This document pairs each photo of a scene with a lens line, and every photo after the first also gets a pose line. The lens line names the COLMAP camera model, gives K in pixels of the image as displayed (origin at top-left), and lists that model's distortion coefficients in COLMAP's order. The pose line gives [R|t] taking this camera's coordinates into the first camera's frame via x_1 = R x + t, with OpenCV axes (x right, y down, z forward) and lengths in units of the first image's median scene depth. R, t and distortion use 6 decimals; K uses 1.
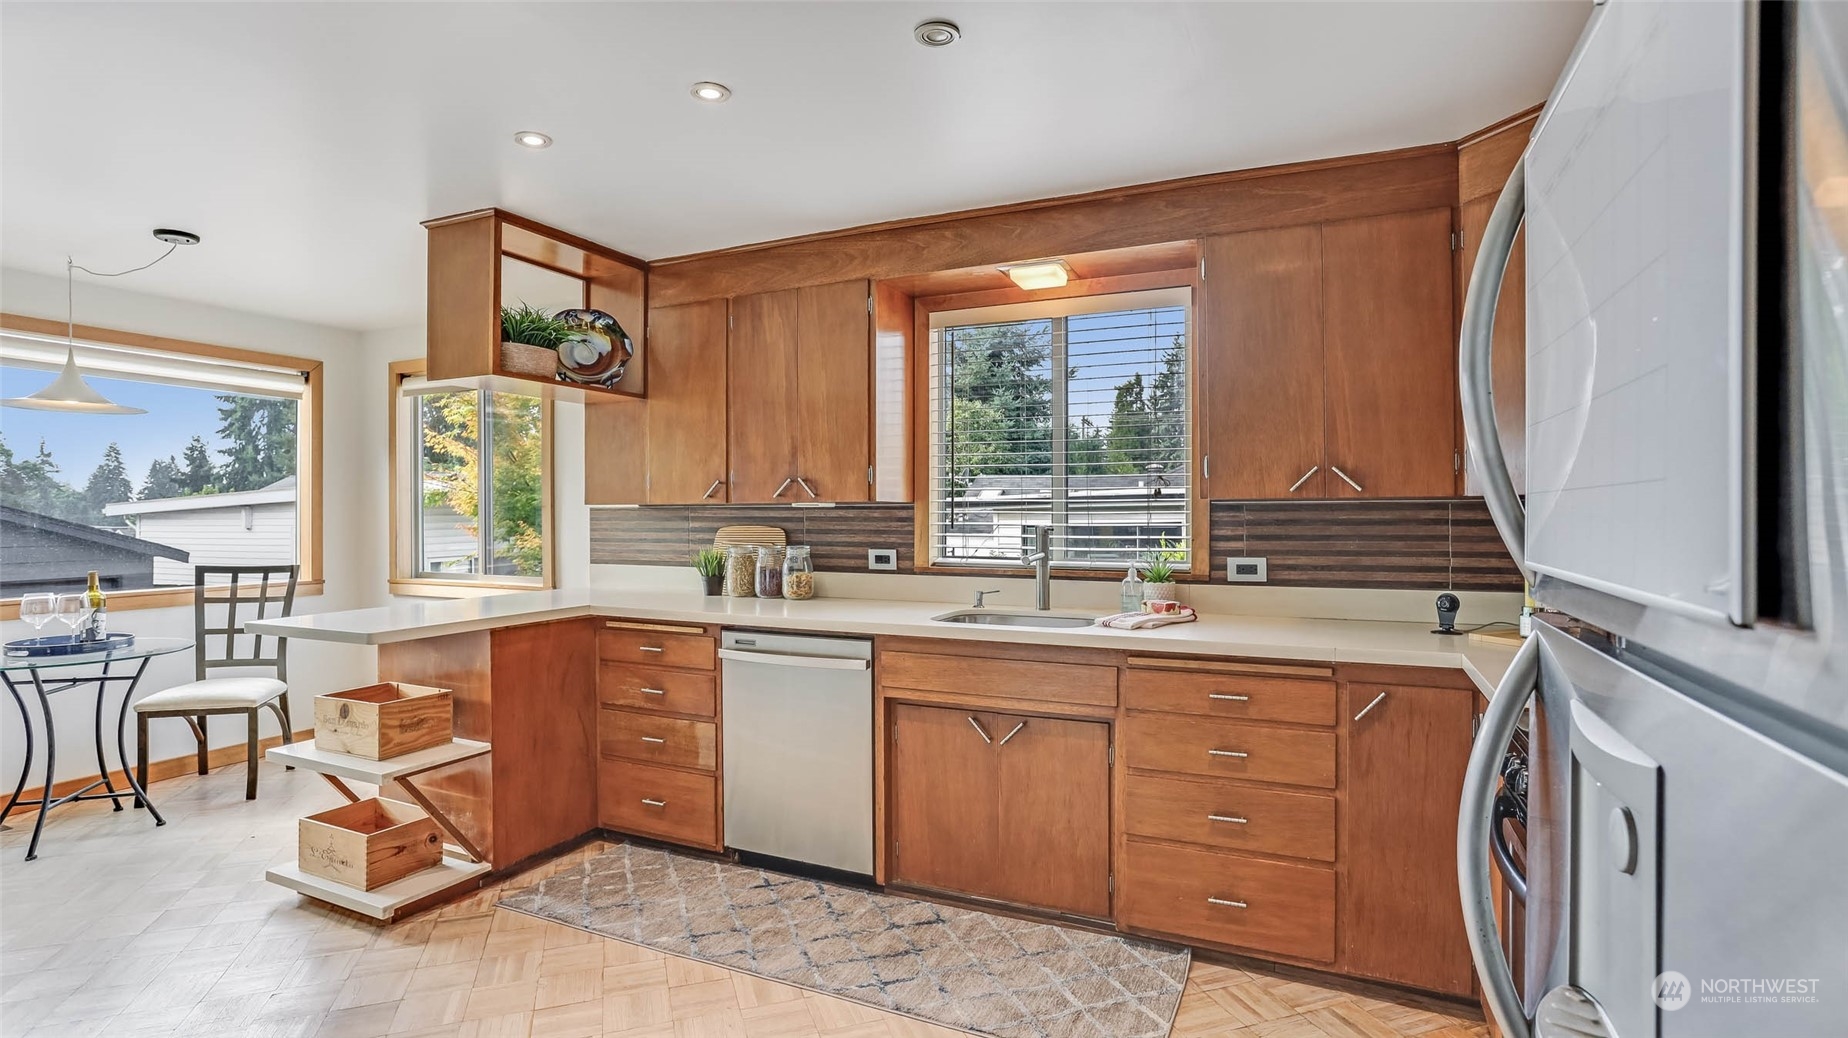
lens RADIAL K [[890.7, 0, 915.1], [0, 890.7, 511.9], [0, 0, 1]] dist [-0.054154, 0.033167]
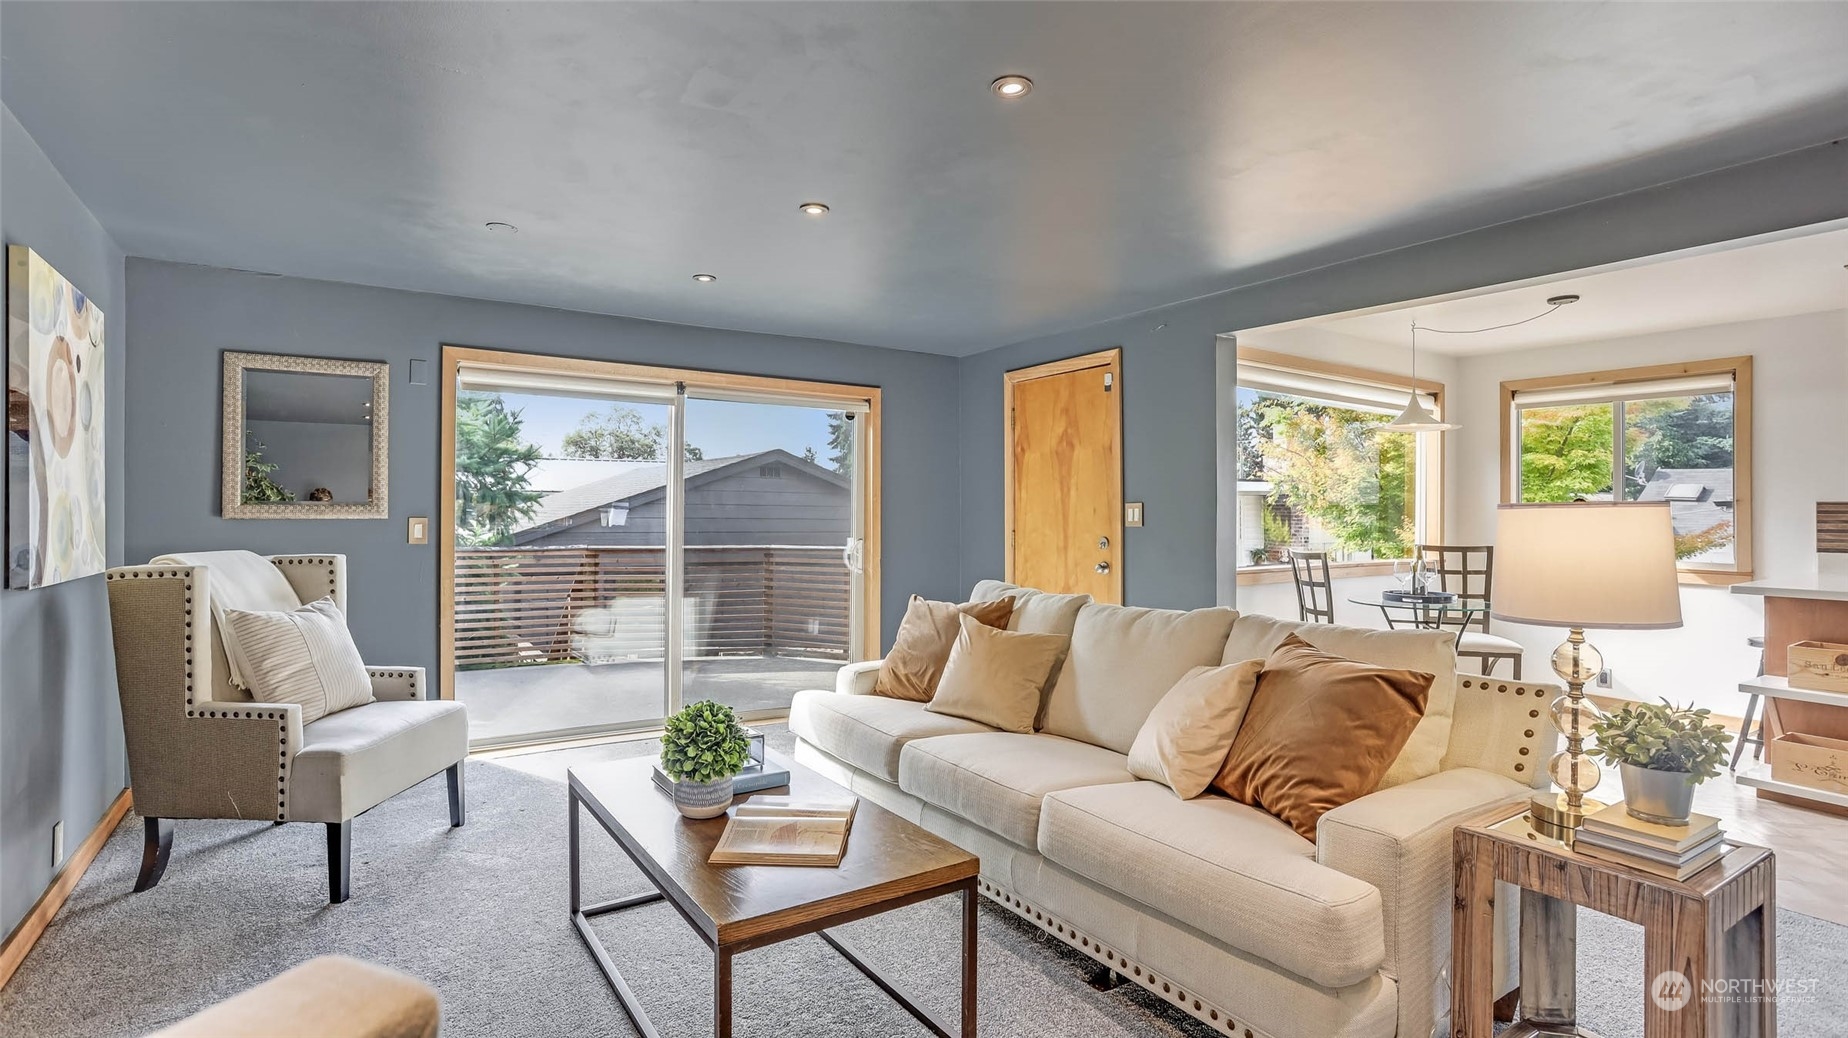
lens RADIAL K [[890.7, 0, 915.1], [0, 890.7, 511.9], [0, 0, 1]] dist [-0.054154, 0.033167]
pose [[0.857612, 0.008734, -0.514223, -0.957942], [-0.008368, 0.999960, 0.003028, 0.017107], [0.514229, 0.001707, 0.857651, -0.646982]]
